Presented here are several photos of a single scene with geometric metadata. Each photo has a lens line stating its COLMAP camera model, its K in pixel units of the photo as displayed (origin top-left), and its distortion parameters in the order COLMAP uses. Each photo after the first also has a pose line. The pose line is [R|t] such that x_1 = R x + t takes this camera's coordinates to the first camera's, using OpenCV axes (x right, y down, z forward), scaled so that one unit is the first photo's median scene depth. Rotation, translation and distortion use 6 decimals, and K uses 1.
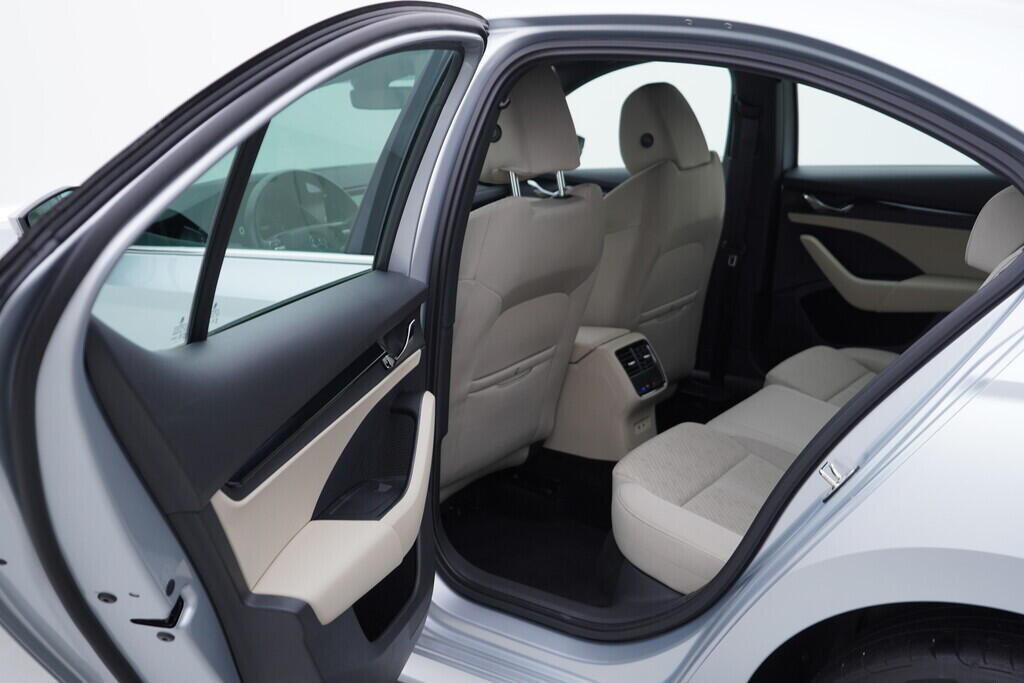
lens RADIAL K [[1047.1, 0, 512.0], [0, 1047.1, 341.5], [0, 0, 1]] dist [-0.003040, 0.012637]
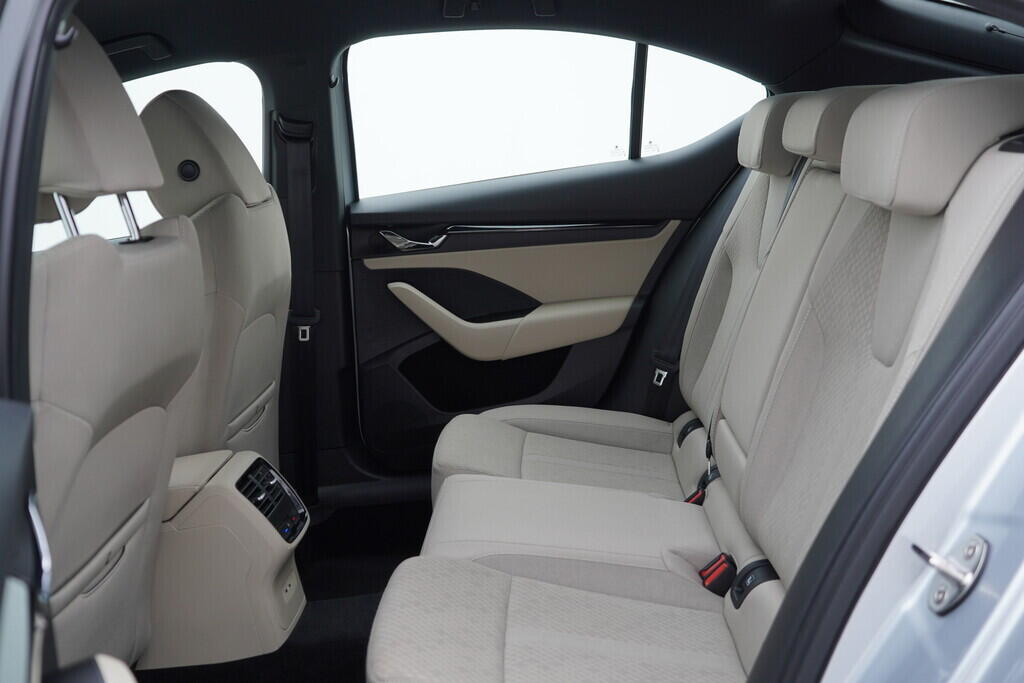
lens RADIAL K [[1047.1, 0, 512.0], [0, 1047.1, 341.5], [0, 0, 1]] dist [-0.003040, 0.012637]
pose [[0.816204, -0.173855, 0.550987, -0.092122], [0.231262, 0.972232, -0.035807, -0.012280], [-0.529462, 0.156648, 0.833746, 0.343952]]
